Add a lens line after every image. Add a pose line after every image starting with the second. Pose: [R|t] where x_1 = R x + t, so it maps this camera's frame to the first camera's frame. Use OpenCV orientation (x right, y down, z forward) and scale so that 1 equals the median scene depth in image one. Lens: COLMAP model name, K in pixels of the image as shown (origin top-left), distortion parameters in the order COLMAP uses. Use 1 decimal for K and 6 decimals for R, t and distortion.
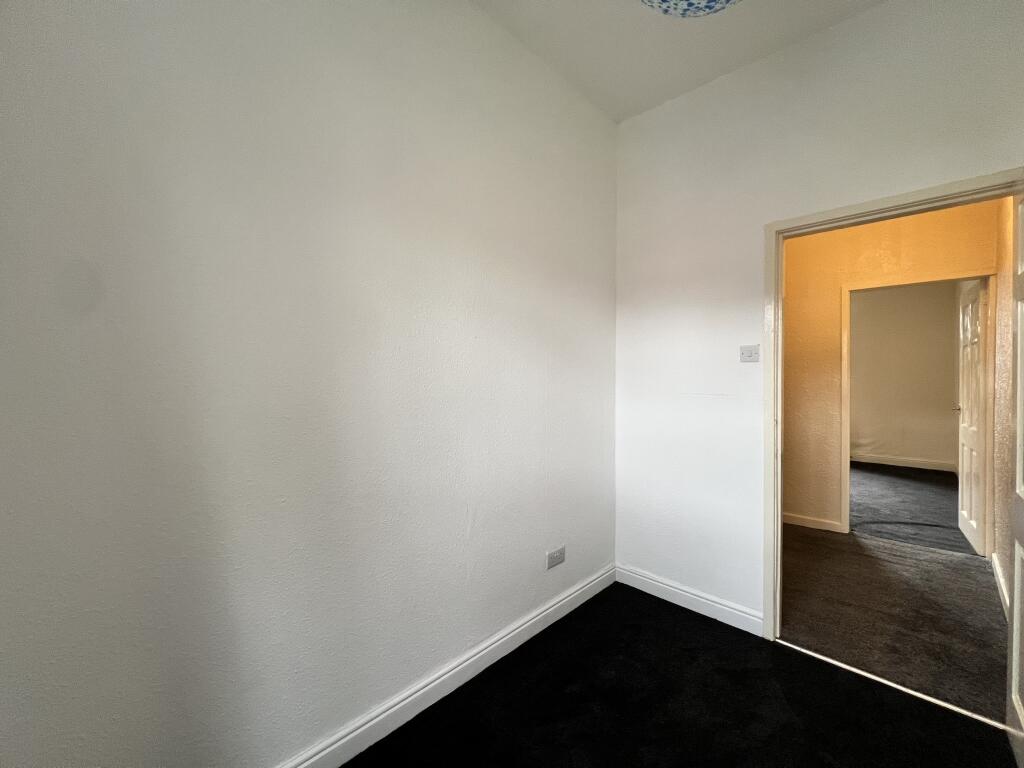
lens RADIAL K [[411.6, 0, 510.4], [0, 411.6, 379.9], [0, 0, 1]] dist [-0.000332, -0.000236]
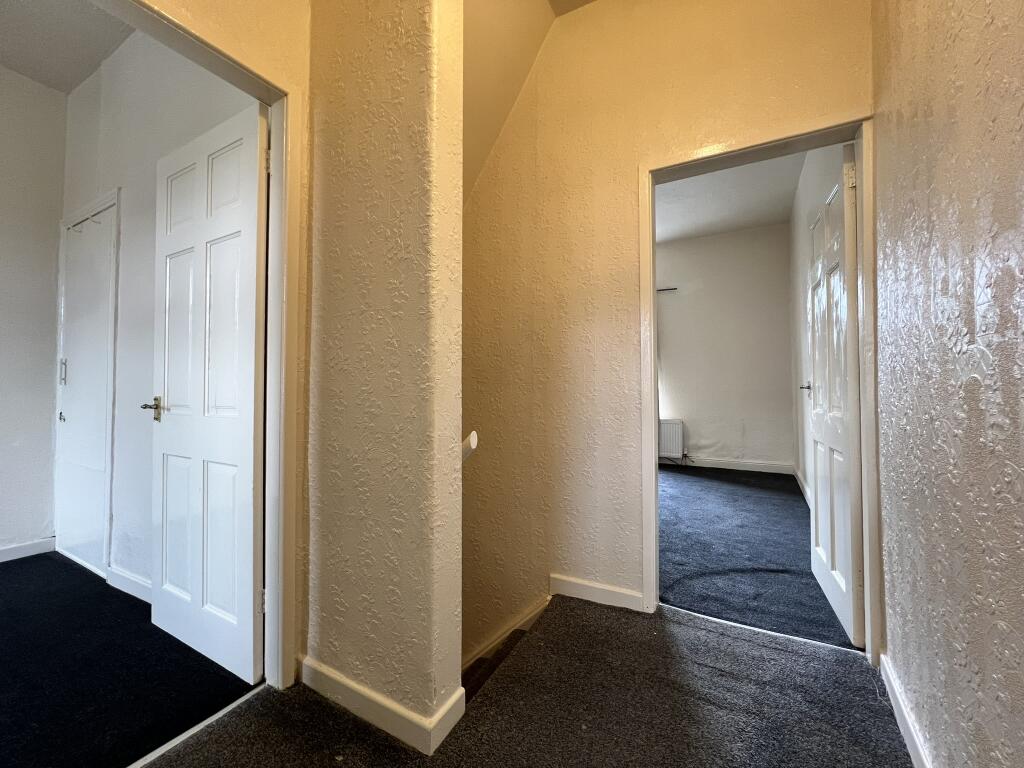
lens RADIAL K [[407.7, 0, 518.9], [0, 407.7, 382.2], [0, 0, 1]] dist [-0.000109, 0.000048]
pose [[0.968800, 0.001000, 0.247840, 0.510514], [0.004569, 0.999750, -0.021891, 0.078093], [-0.247800, 0.022341, 0.968554, 0.511926]]
